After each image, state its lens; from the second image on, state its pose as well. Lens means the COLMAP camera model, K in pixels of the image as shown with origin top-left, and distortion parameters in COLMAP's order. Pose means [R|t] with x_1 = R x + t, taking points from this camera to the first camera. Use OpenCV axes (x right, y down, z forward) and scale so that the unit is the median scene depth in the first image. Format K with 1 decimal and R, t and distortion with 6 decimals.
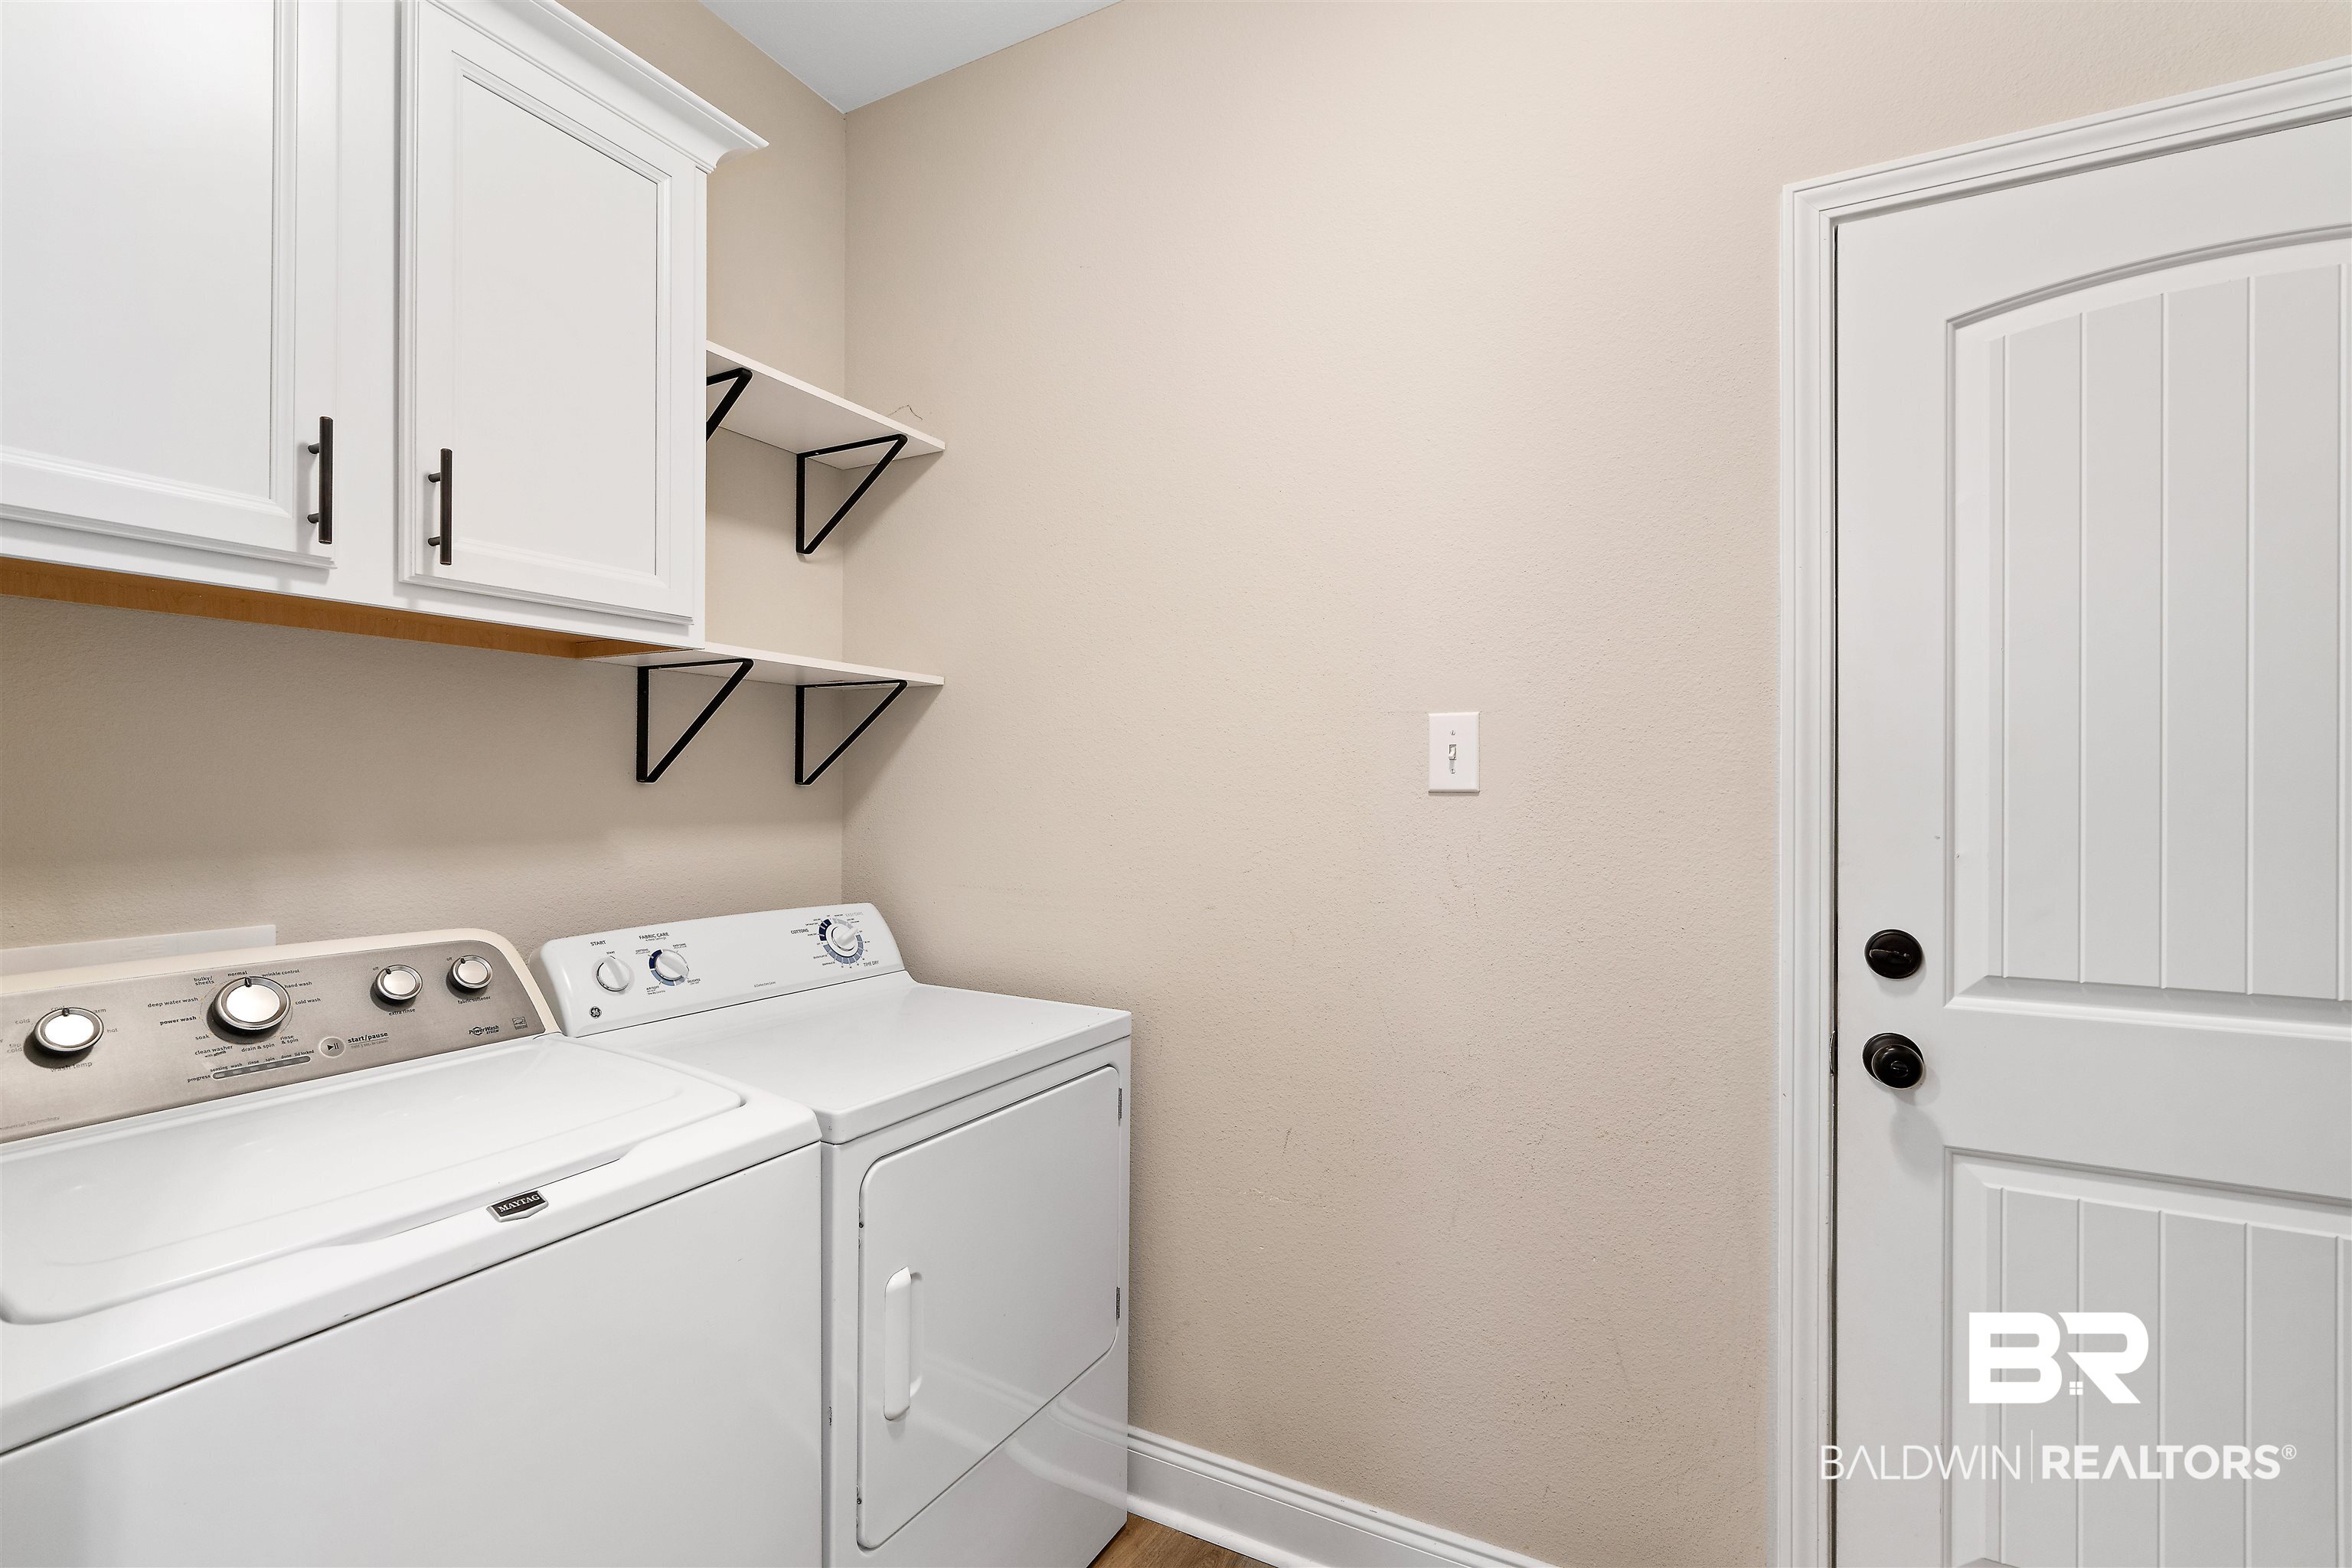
lens RADIAL K [[1068.9, 0, 1174.6], [0, 1068.9, 783.7], [0, 0, 1]] dist [-0.008052, 0.001199]
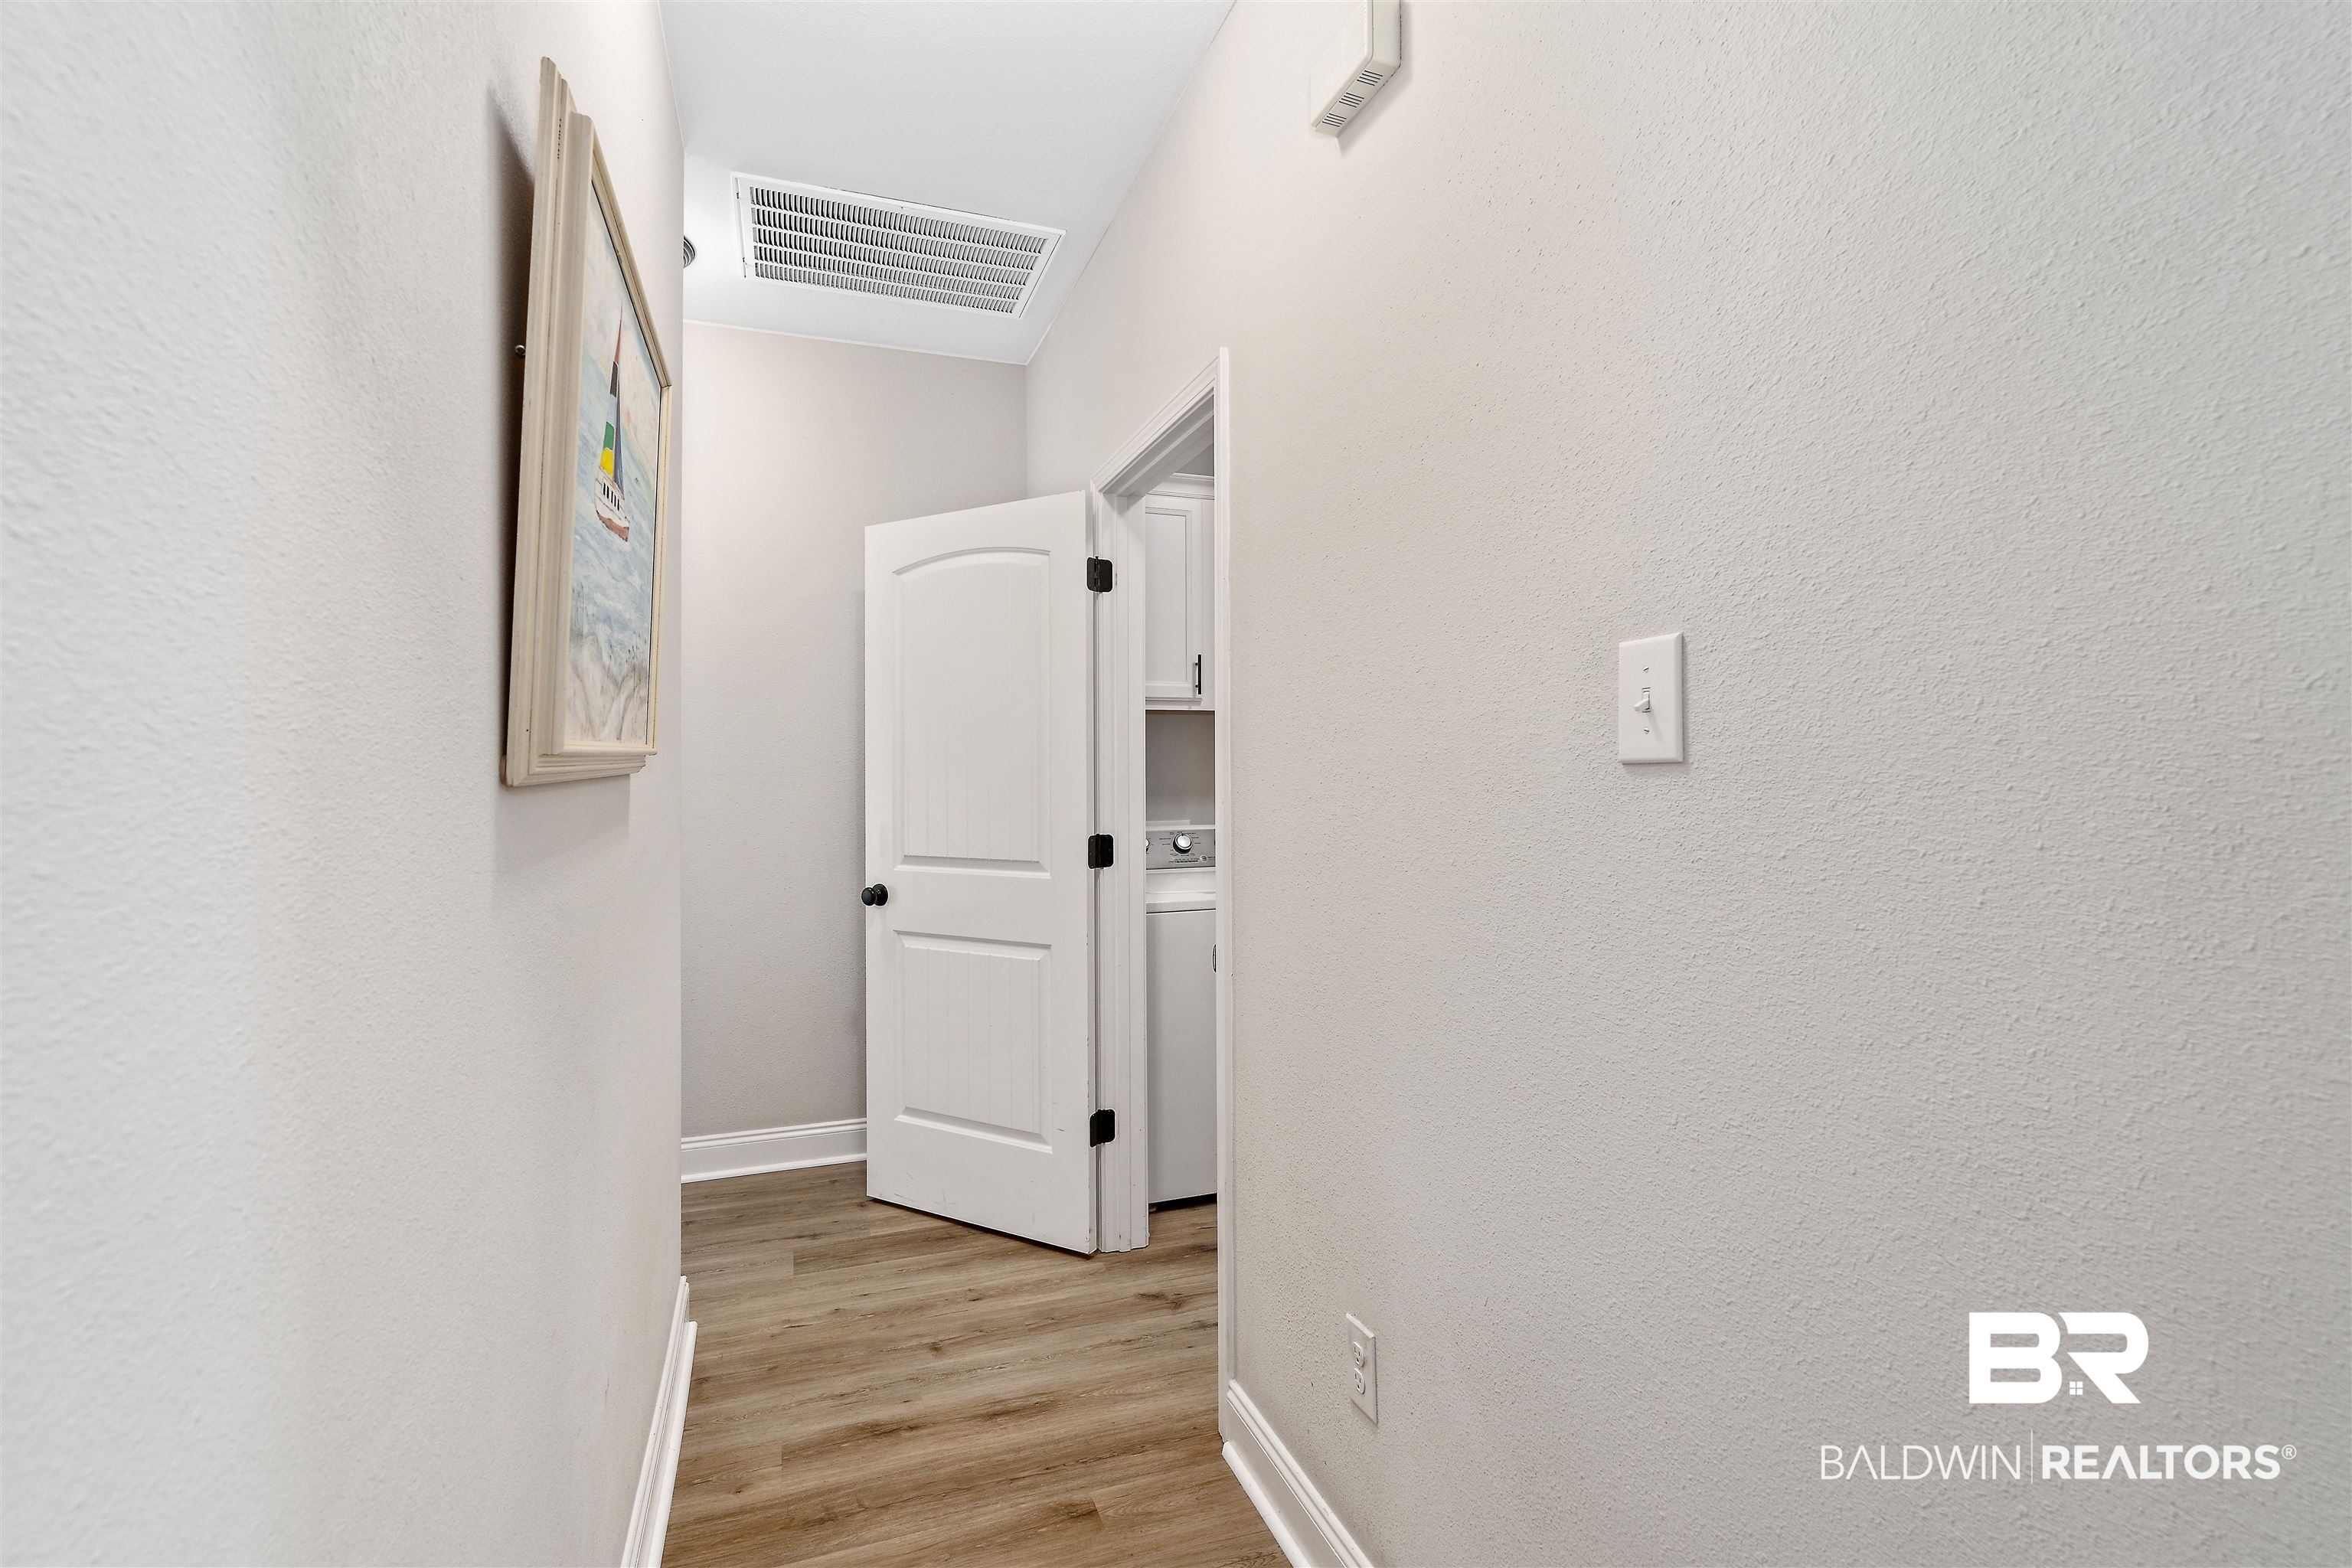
lens RADIAL K [[1068.9, 0, 1175.4], [0, 1068.9, 779.7], [0, 0, 1]] dist [-0.008052, 0.001199]
pose [[0.751822, -0.004517, -0.659351, 1.200012], [0.012292, 0.999899, 0.007166, 0.000614], [0.659252, -0.013492, 0.751801, -1.391547]]
